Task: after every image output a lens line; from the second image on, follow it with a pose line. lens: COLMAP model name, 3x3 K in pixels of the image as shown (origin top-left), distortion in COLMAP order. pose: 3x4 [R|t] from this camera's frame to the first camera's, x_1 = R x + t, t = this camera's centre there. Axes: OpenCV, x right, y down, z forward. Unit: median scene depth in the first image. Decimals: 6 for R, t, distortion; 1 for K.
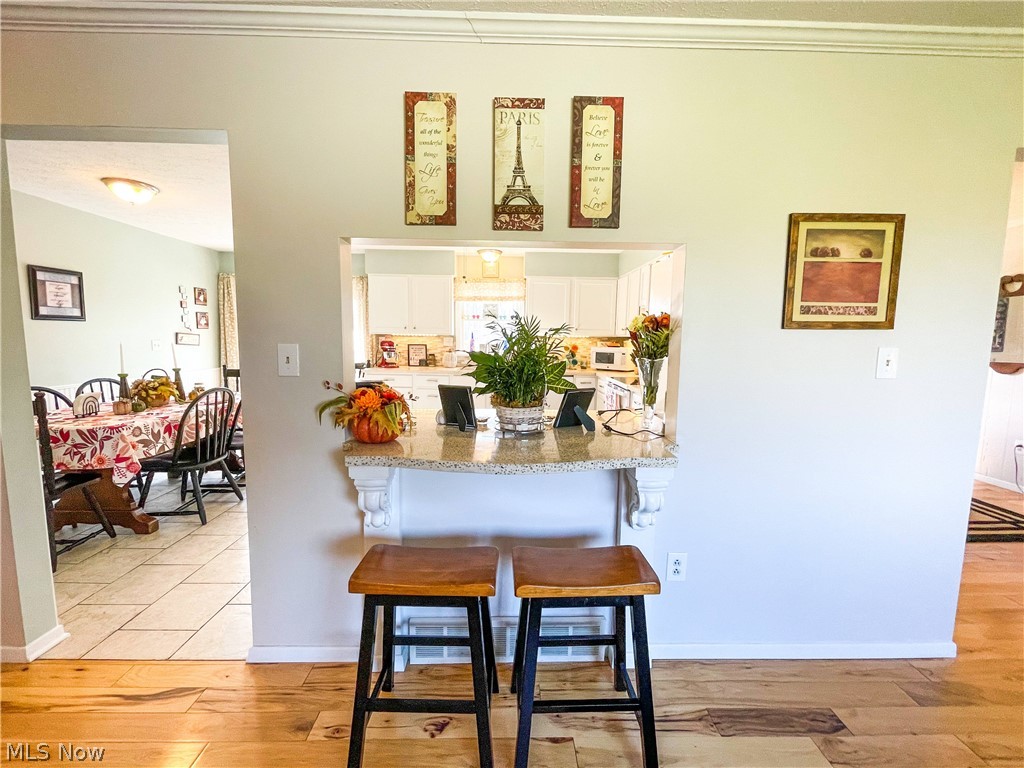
lens RADIAL K [[413.0, 0, 512.0], [0, 413.0, 379.1], [0, 0, 1]] dist [-0.001821, -0.000204]
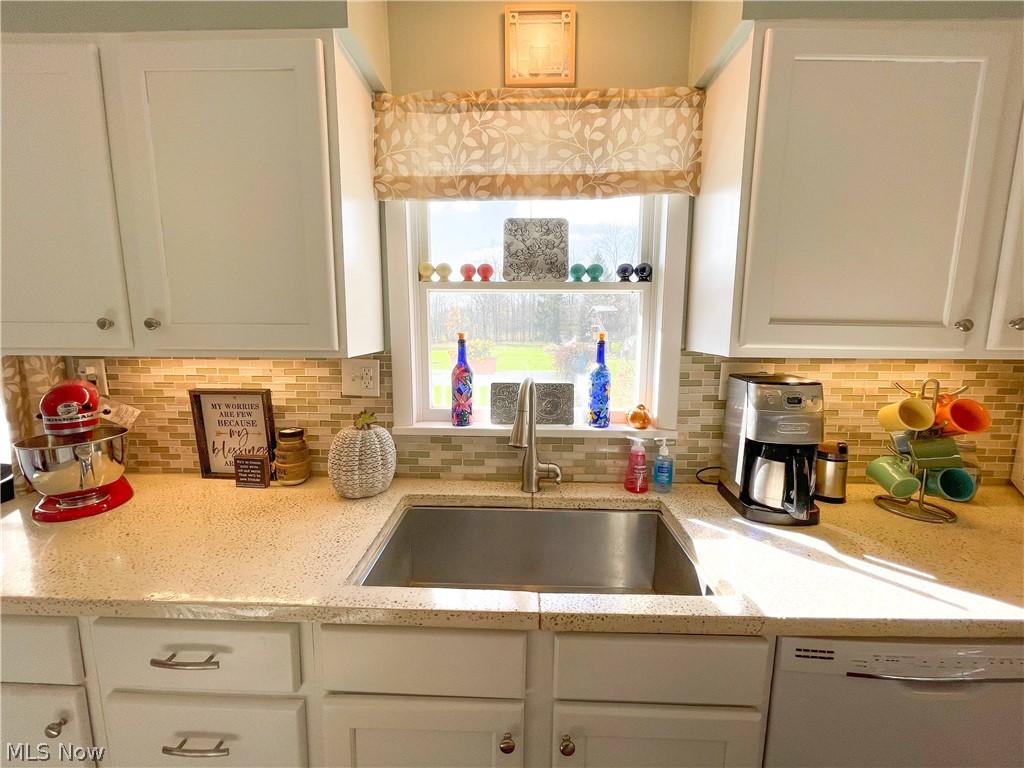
lens RADIAL K [[413.0, 0, 512.9], [0, 413.0, 383.7], [0, 0, 1]] dist [-0.001821, -0.000204]
pose [[0.998674, -0.000365, -0.051481, -0.054407], [0.002119, 0.999419, 0.034021, -0.095043], [0.051439, -0.034085, 0.998094, 0.771320]]
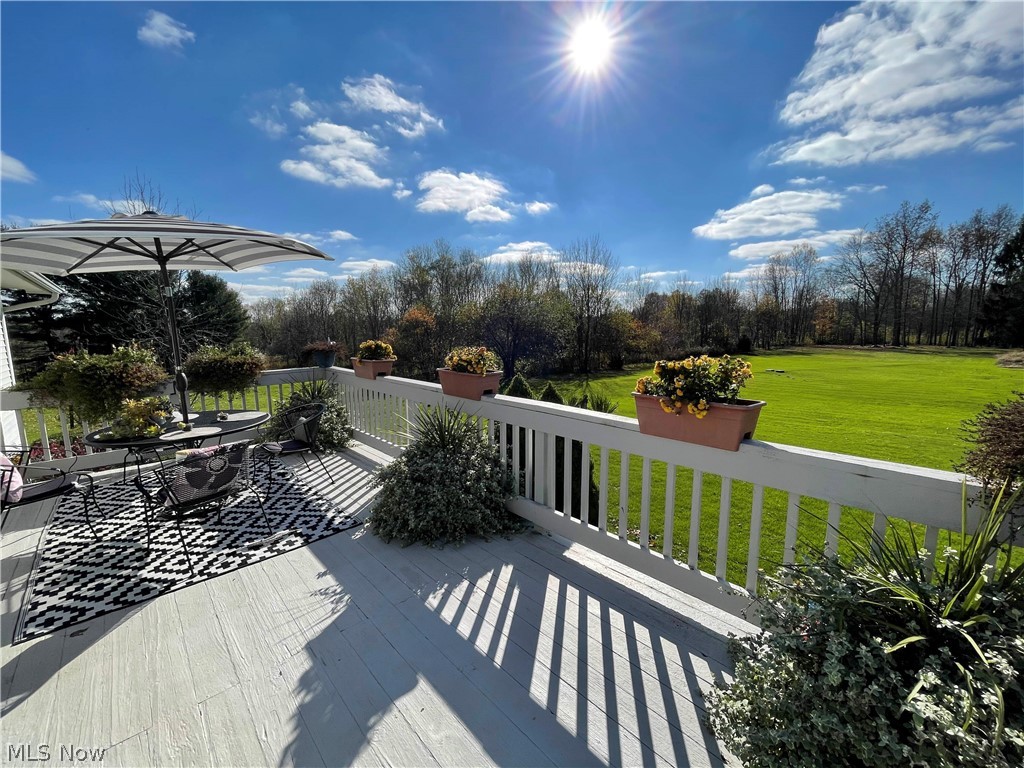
lens RADIAL K [[413.0, 0, 514.2], [0, 413.0, 385.5], [0, 0, 1]] dist [-0.001821, -0.000204]
pose [[0.670432, 0.085916, -0.736980, -0.055348], [-0.061137, 0.996292, 0.060529, -0.095808], [0.739448, 0.004476, 0.673199, 0.782189]]
